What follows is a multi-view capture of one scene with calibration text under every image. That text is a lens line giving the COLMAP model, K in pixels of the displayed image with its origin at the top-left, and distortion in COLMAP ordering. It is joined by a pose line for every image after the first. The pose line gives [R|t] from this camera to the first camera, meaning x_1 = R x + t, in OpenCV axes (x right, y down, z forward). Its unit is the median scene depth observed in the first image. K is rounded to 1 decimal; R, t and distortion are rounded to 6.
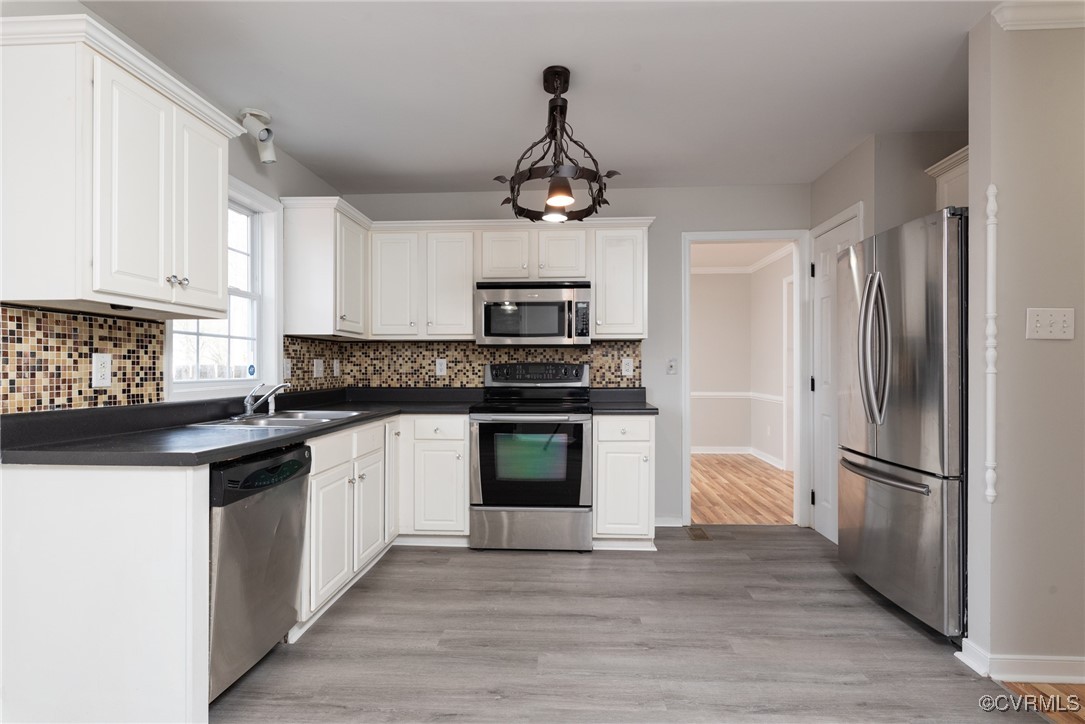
lens RADIAL K [[554.3, 0, 524.8], [0, 554.3, 364.0], [0, 0, 1]] dist [0.002806, -0.001877]
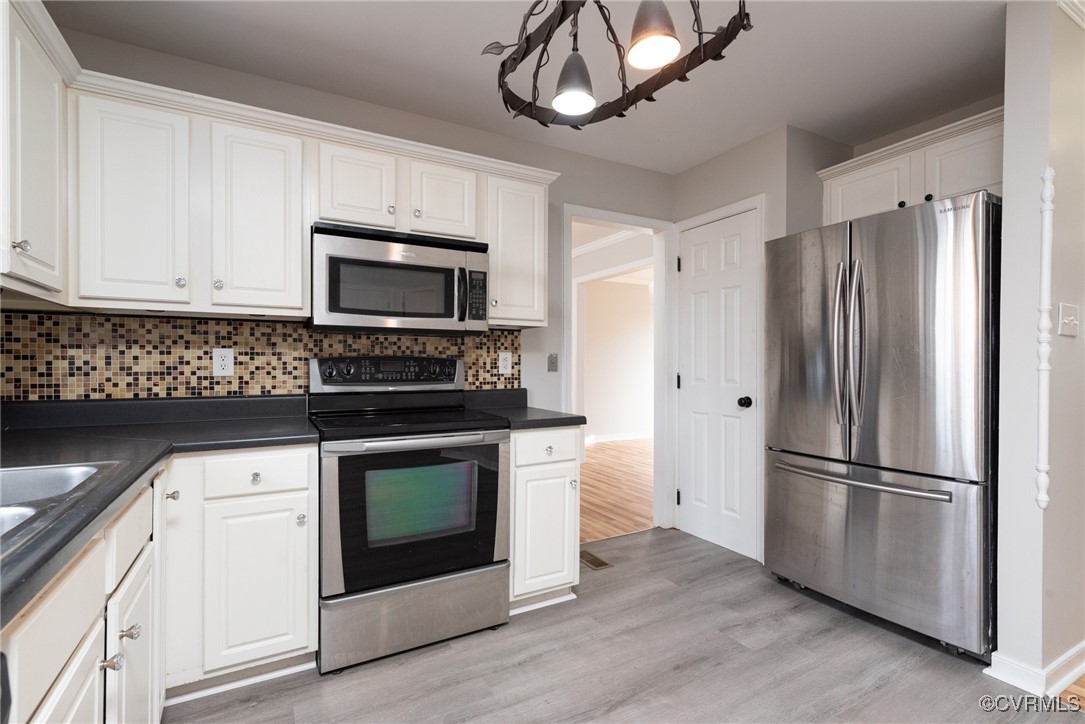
lens RADIAL K [[507.4, 0, 528.1], [0, 507.4, 363.5], [0, 0, 1]] dist [0.003013, 0.001389]
pose [[0.837960, 0.002233, 0.545728, -0.240898], [-0.005076, 0.999980, 0.003703, 0.004708], [-0.545709, -0.005873, 0.837954, 0.505547]]
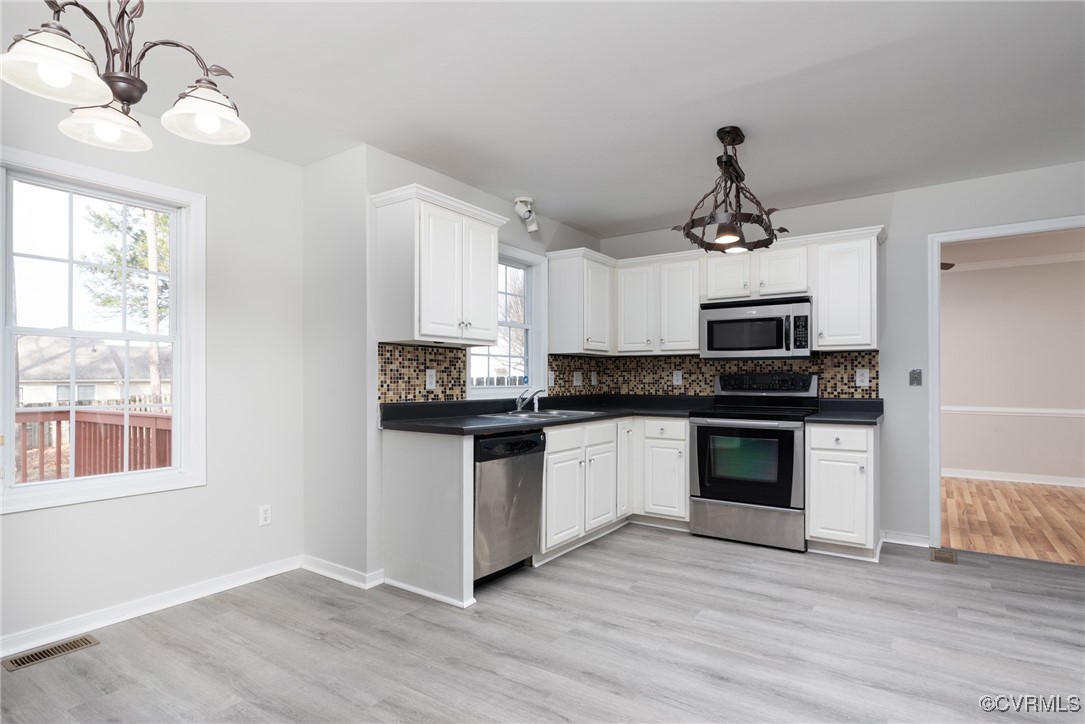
lens RADIAL K [[554.3, 0, 533.5], [0, 554.3, 370.5], [0, 0, 1]] dist [0.002806, -0.001877]
pose [[0.857636, -0.007186, -0.514207, 0.254468], [0.002730, 0.999952, -0.009421, 0.000854], [0.514250, 0.006676, 0.857614, -0.193111]]
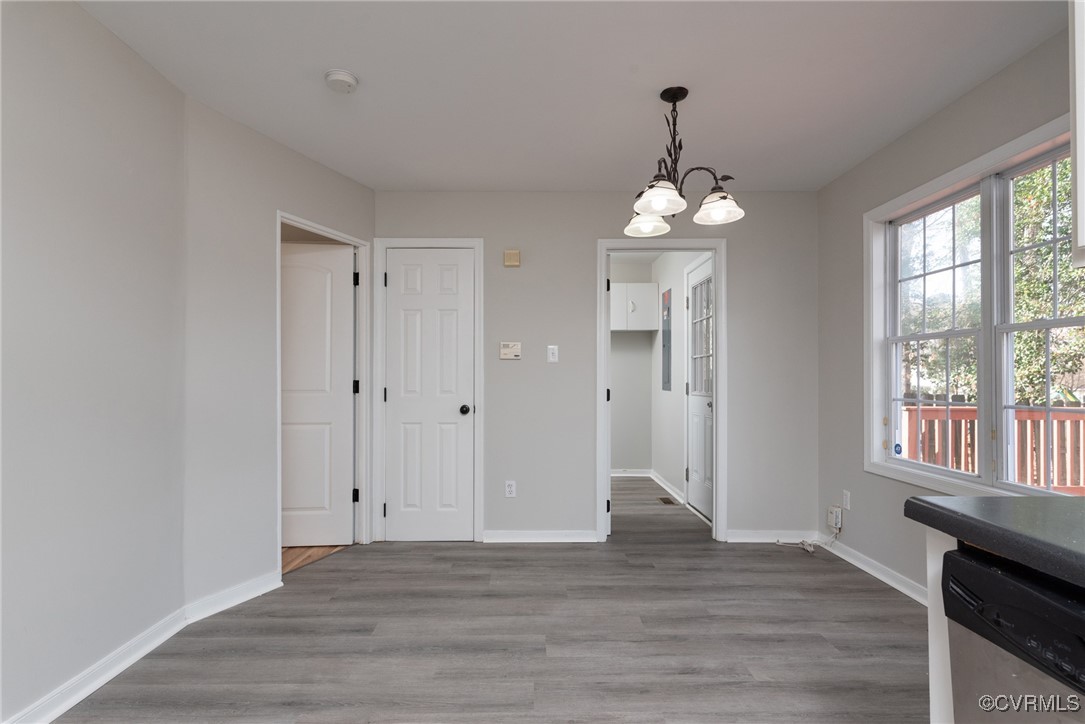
lens RADIAL K [[554.3, 0, 546.6], [0, 554.3, 367.5], [0, 0, 1]] dist [0.002806, -0.001877]
pose [[-0.994942, -0.005160, -0.100314, -0.055749], [-0.002795, 0.999715, -0.023701, 0.012281], [0.100408, -0.023300, -0.994673, 0.884937]]
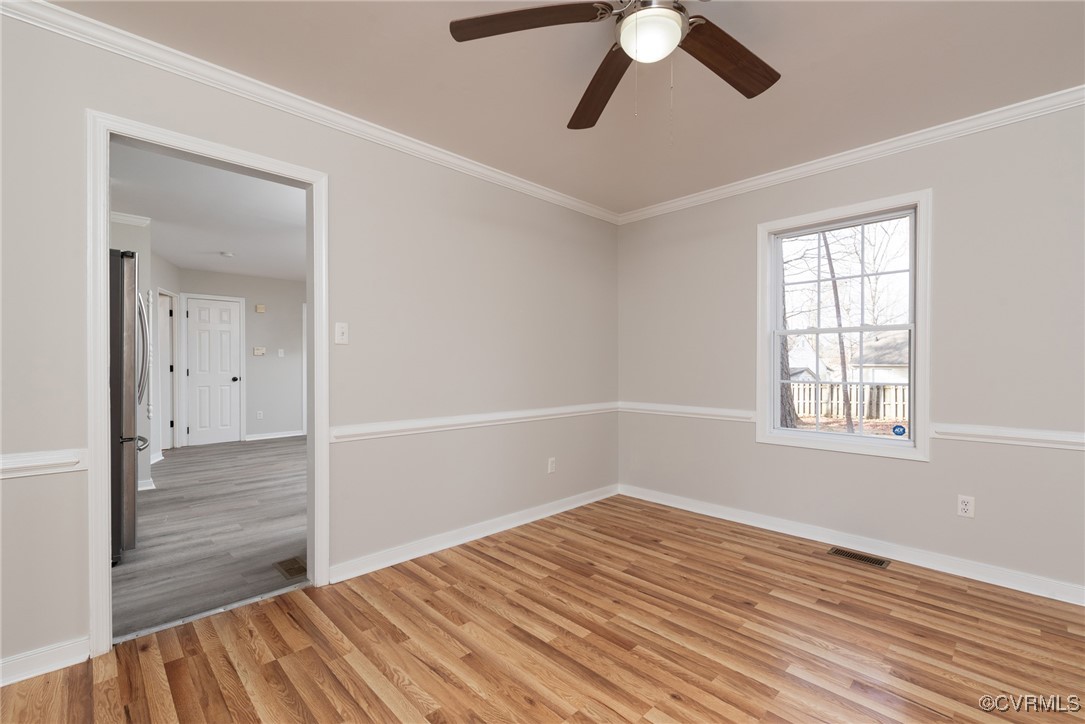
lens RADIAL K [[472.1, 0, 537.0], [0, 472.1, 364.0], [0, 0, 1]] dist [-0.000580, 0.002090]
pose [[-0.655975, 0.000723, -0.754782, 0.749668], [0.002411, 0.999996, -0.001137, 0.013079], [0.754778, -0.002566, -0.655975, 2.159389]]
